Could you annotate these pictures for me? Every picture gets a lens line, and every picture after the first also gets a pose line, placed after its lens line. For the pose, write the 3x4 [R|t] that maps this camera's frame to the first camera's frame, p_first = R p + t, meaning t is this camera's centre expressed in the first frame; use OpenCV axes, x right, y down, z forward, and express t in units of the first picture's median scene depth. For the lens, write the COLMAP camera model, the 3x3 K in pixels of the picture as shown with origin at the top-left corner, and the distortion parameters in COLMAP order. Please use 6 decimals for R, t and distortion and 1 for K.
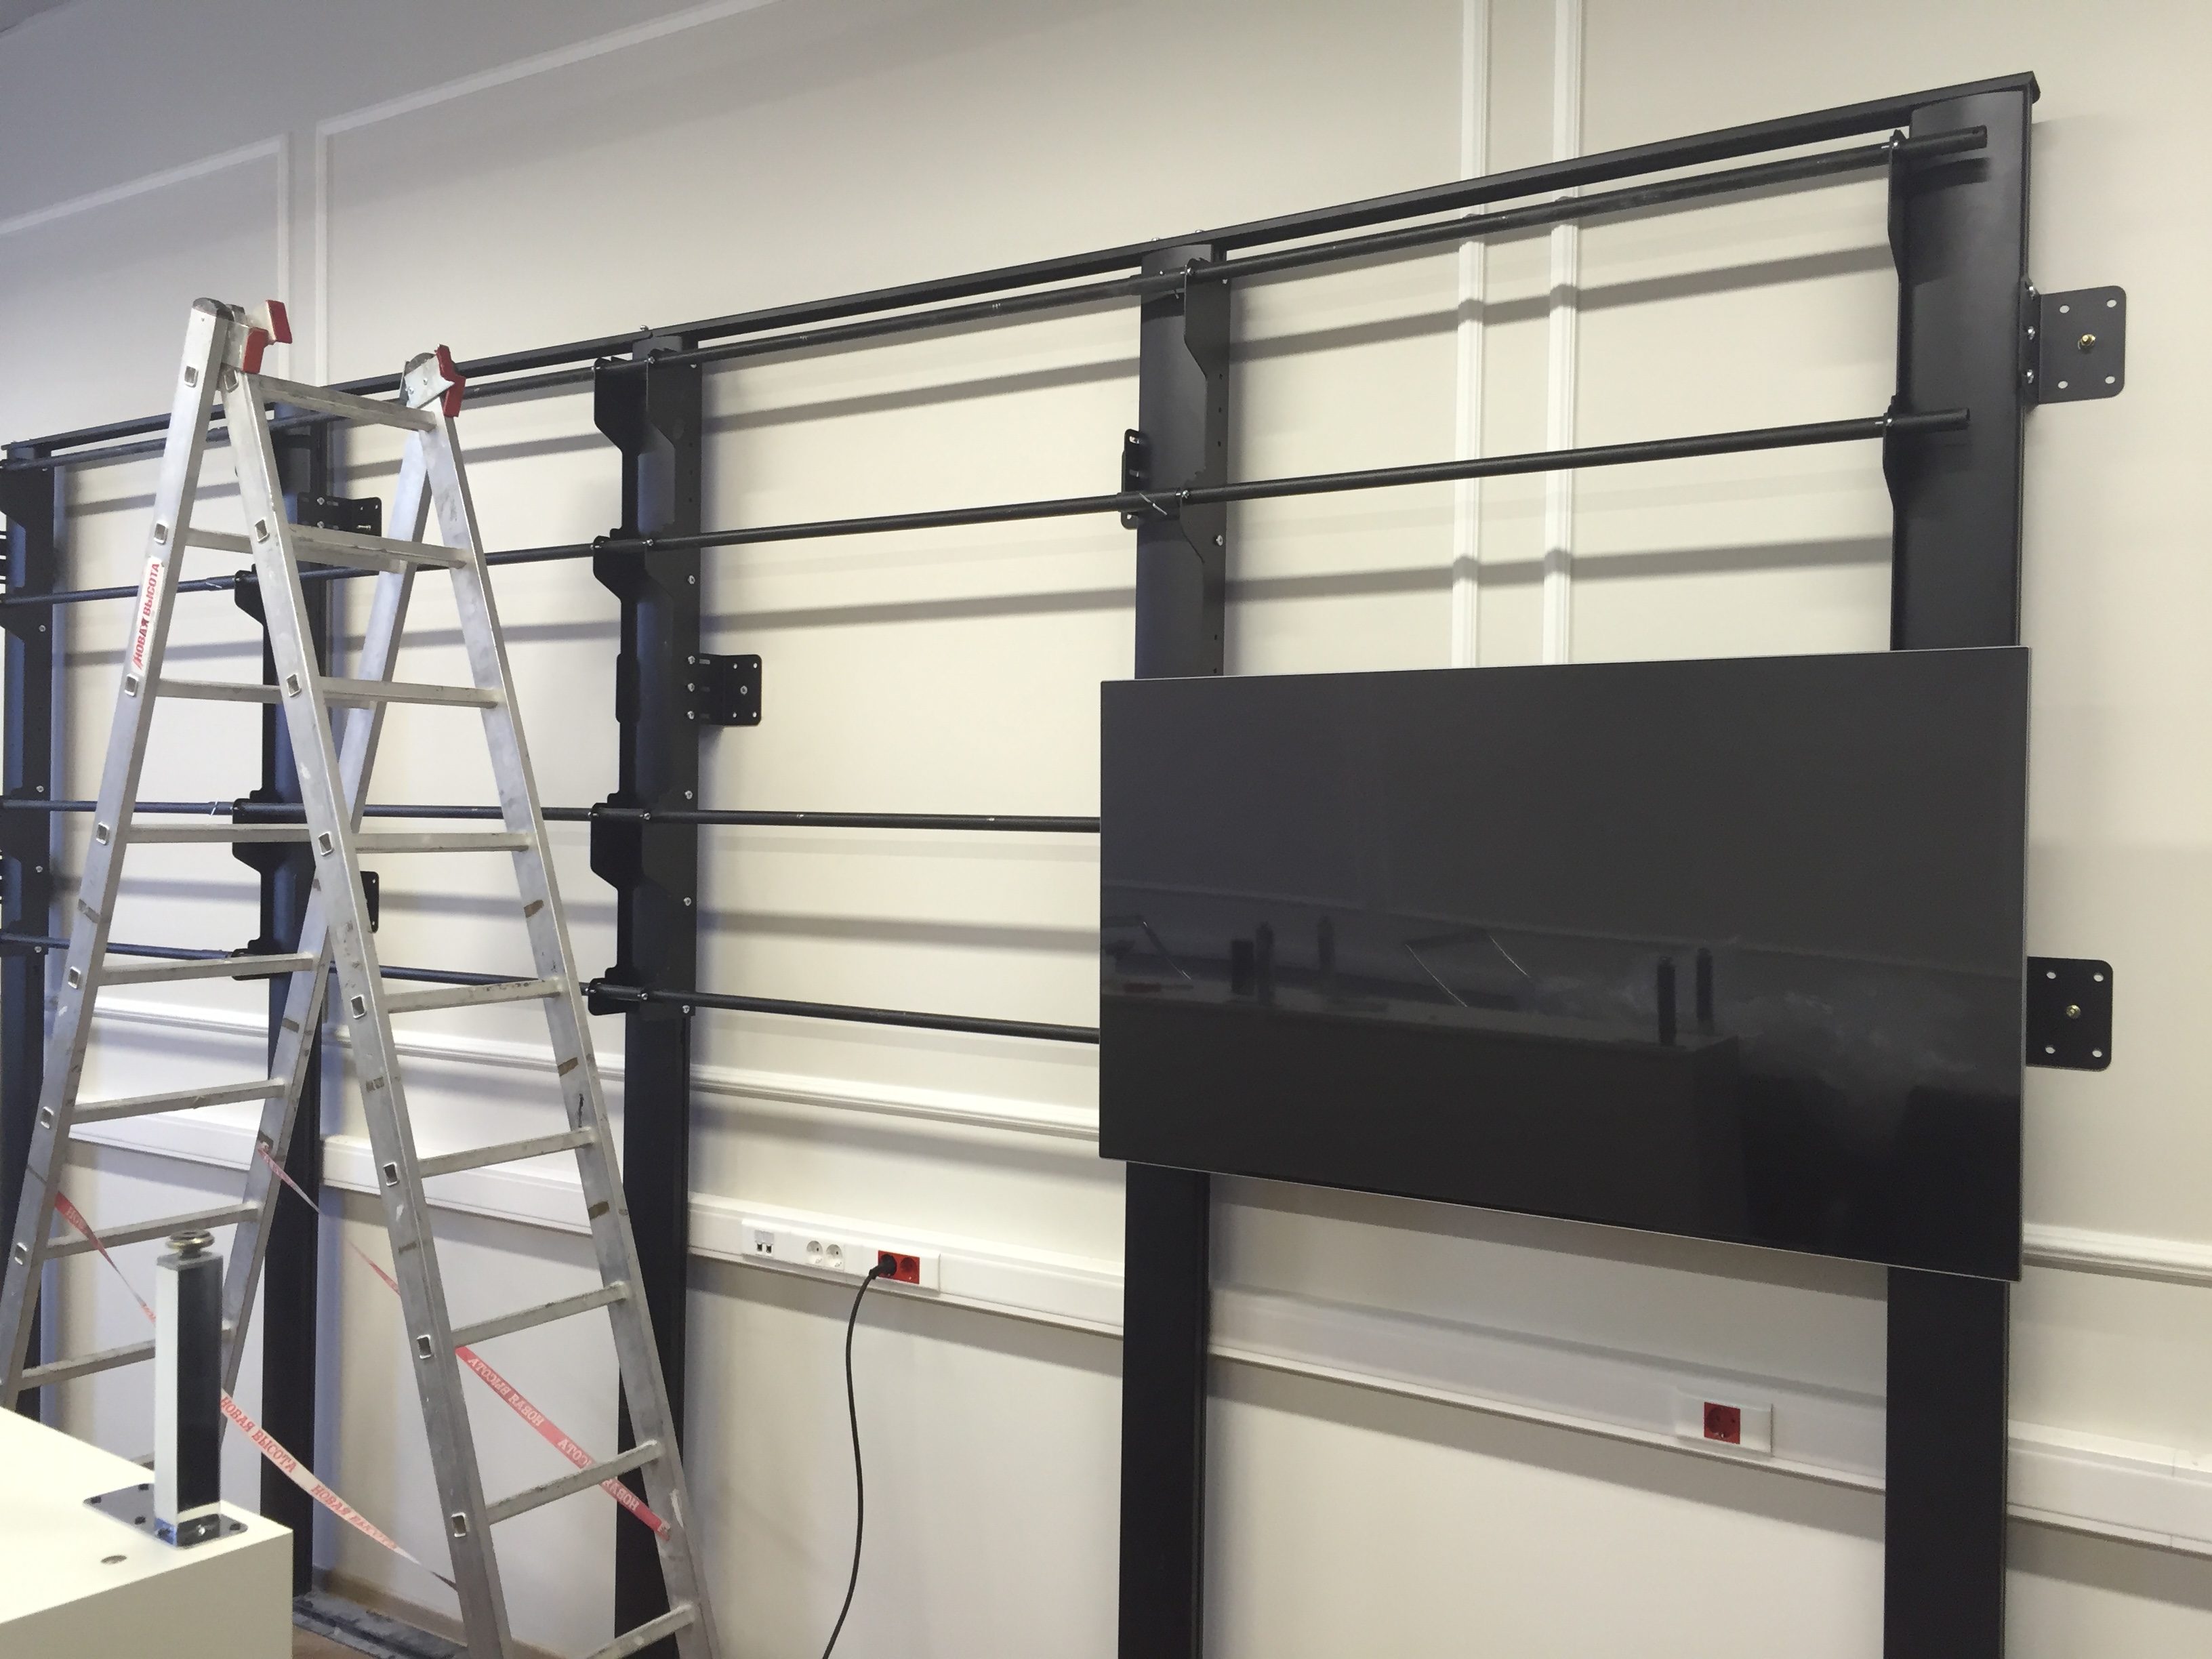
lens RADIAL K [[1913.0, 0, 1106.0], [0, 1913.0, 829.5], [0, 0, 1]] dist [0.034417, -0.014967]
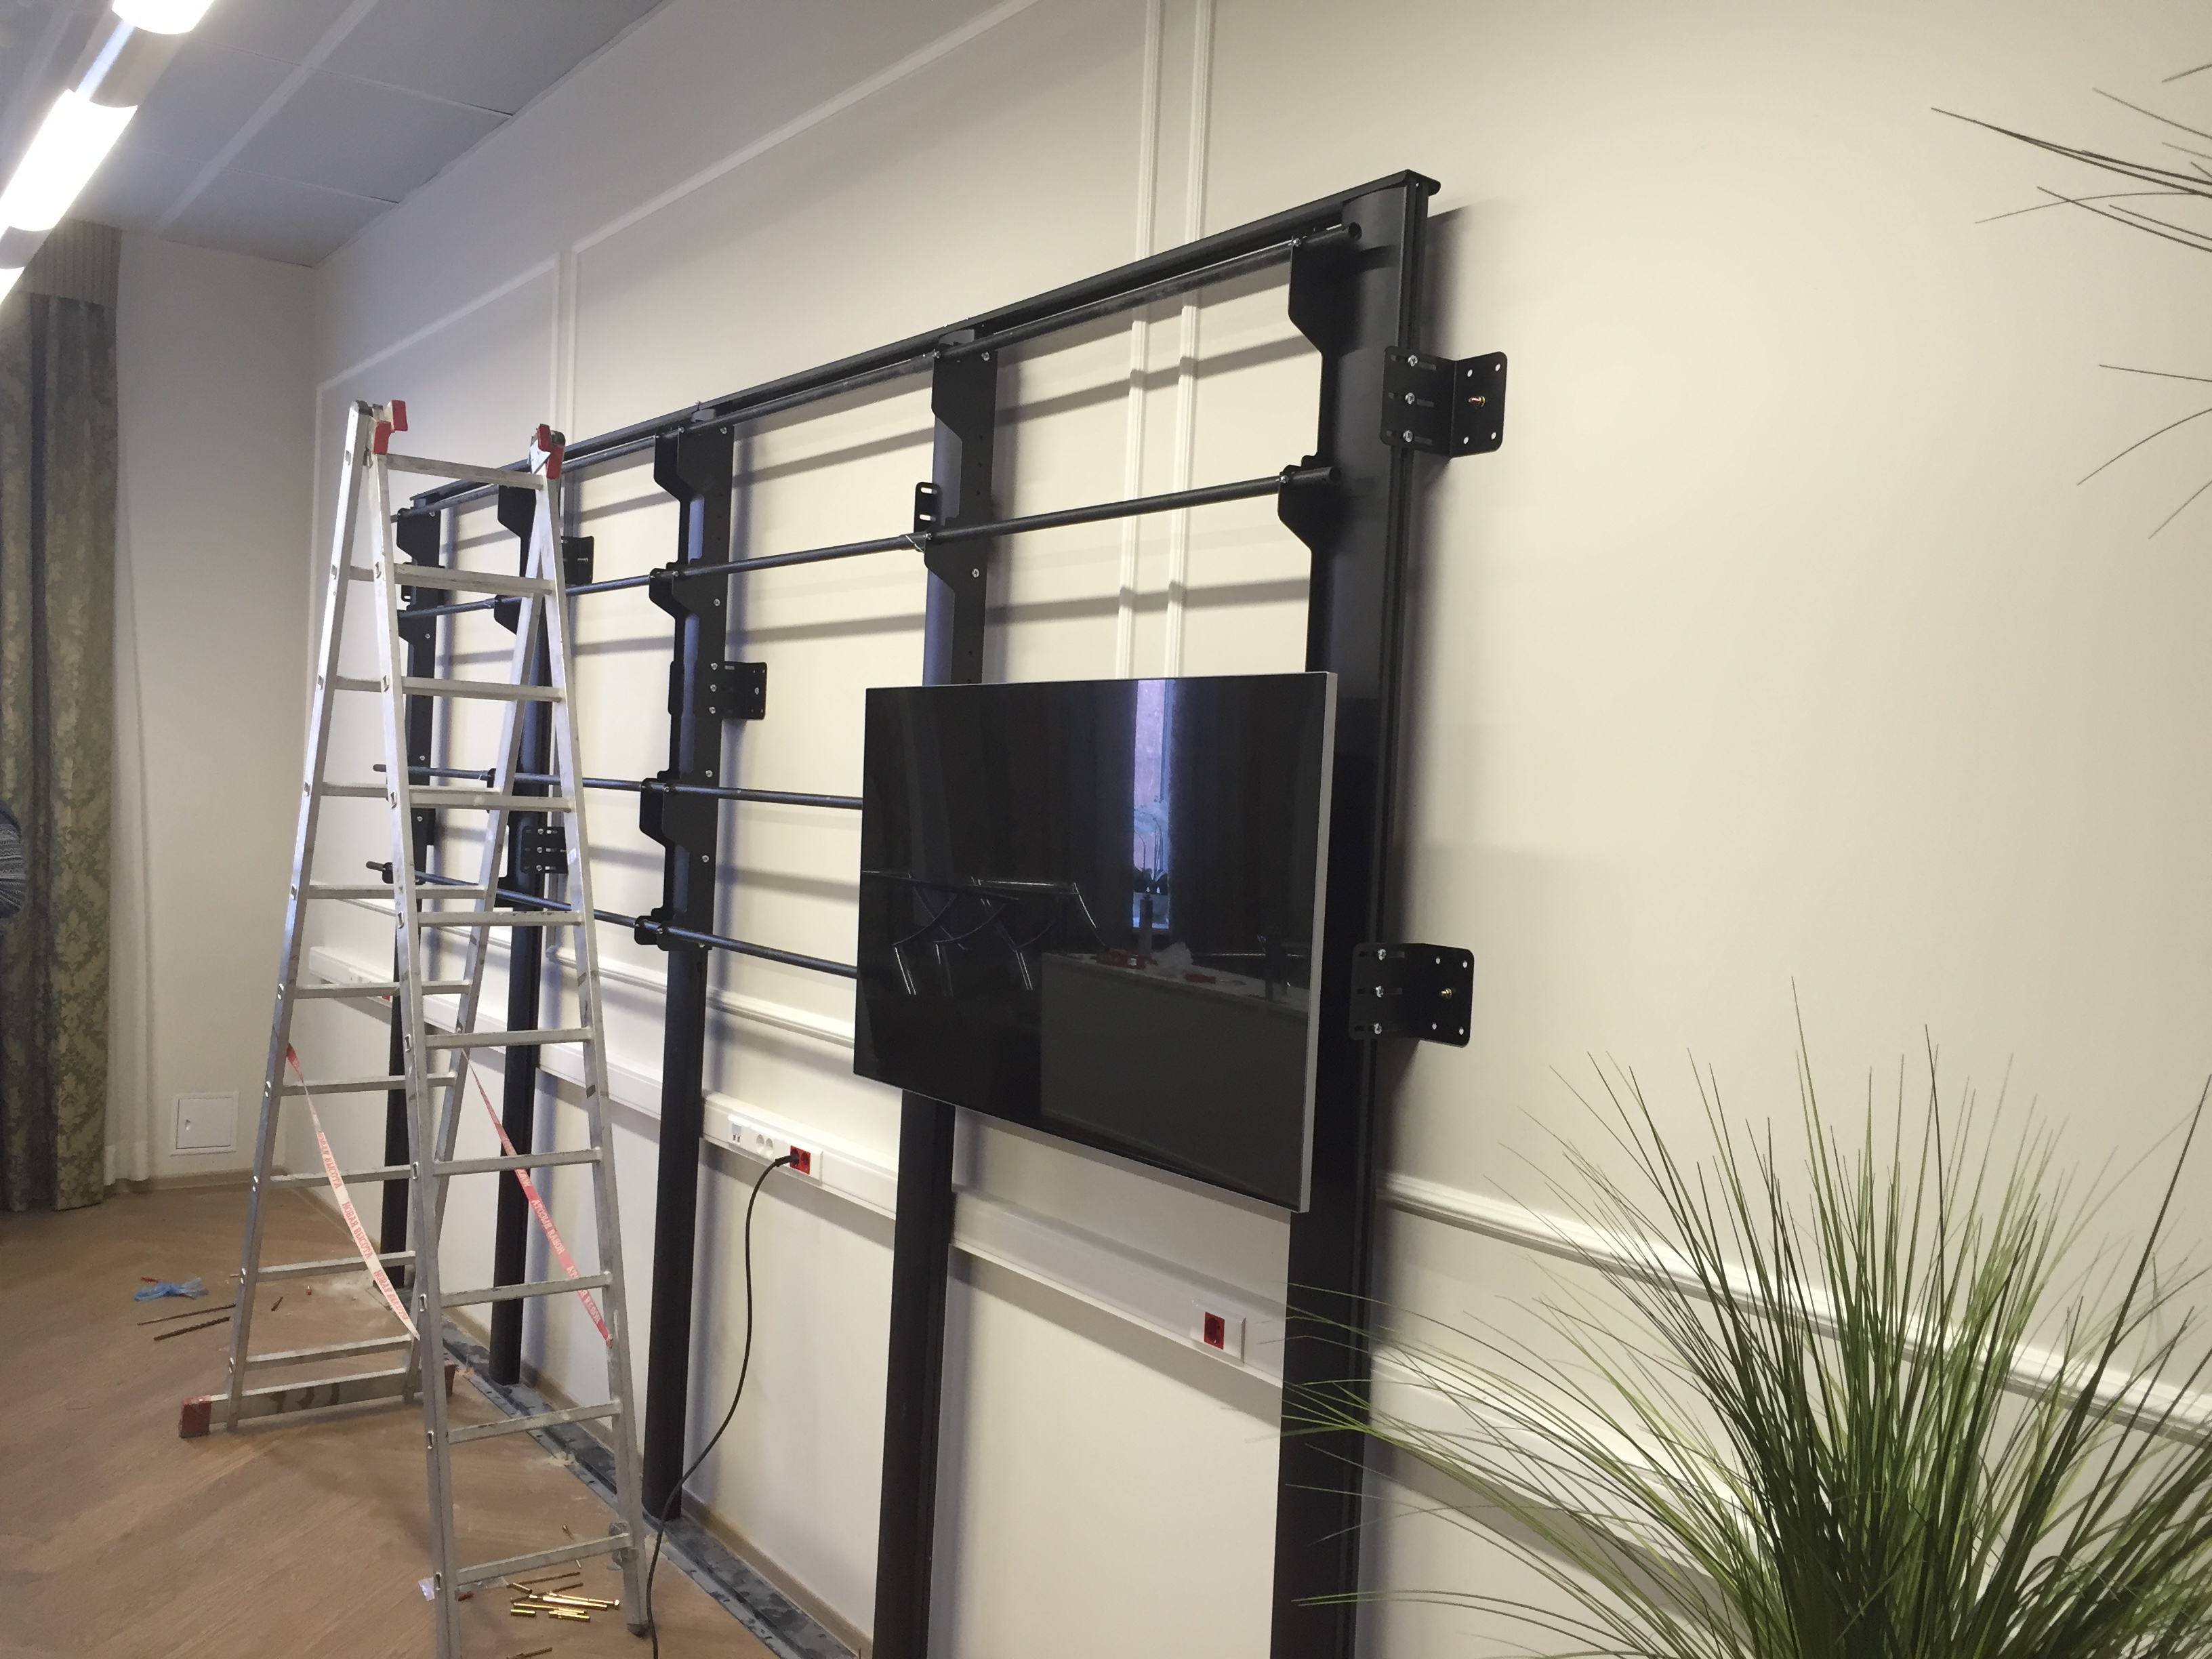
lens RADIAL K [[1948.8, 0, 1106.0], [0, 1948.8, 829.5], [0, 0, 1]] dist [0.034129, -0.007721]
pose [[0.930722, 0.042079, -0.363299, 0.581383], [-0.043063, 0.999058, 0.005394, 0.000542], [0.363183, 0.010624, 0.931657, -0.113648]]
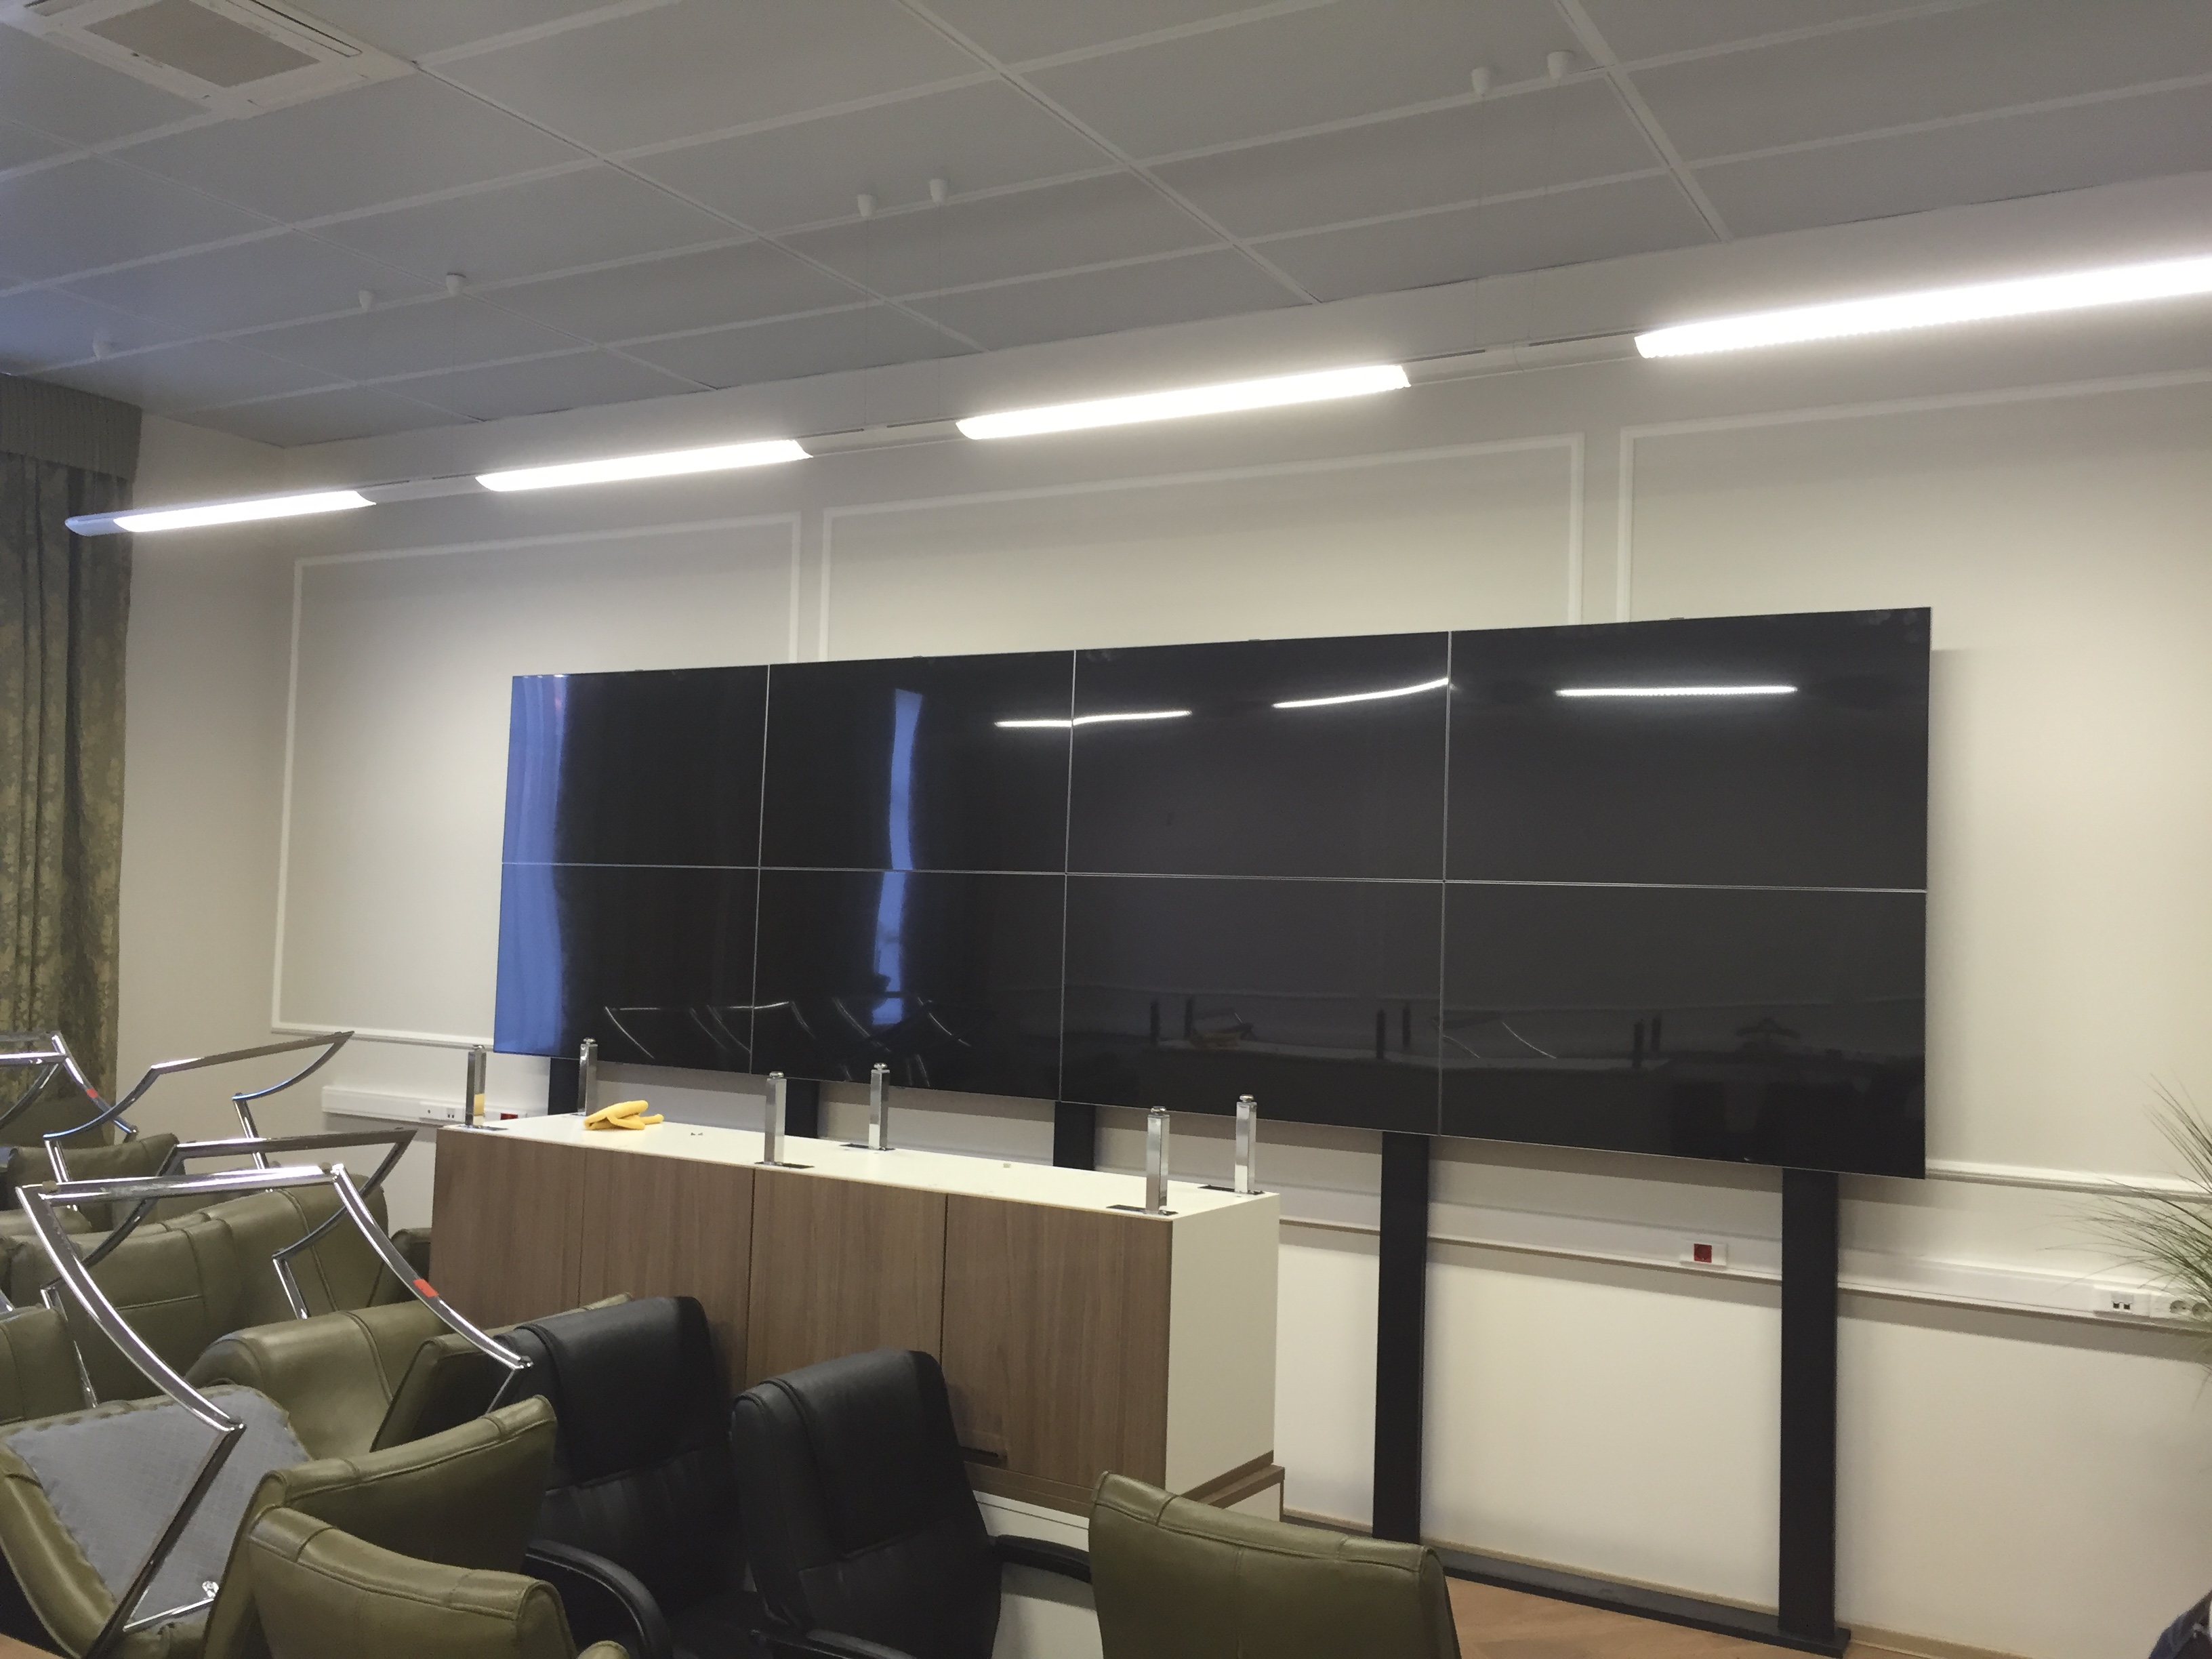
lens RADIAL K [[1913.0, 0, 1106.0], [0, 1913.0, 829.5], [0, 0, 1]] dist [0.034417, -0.014967]
pose [[0.996099, 0.025026, 0.084623, -0.434768], [-0.020177, 0.998132, -0.057673, -0.012209], [-0.085908, 0.055740, 0.994743, -0.882320]]
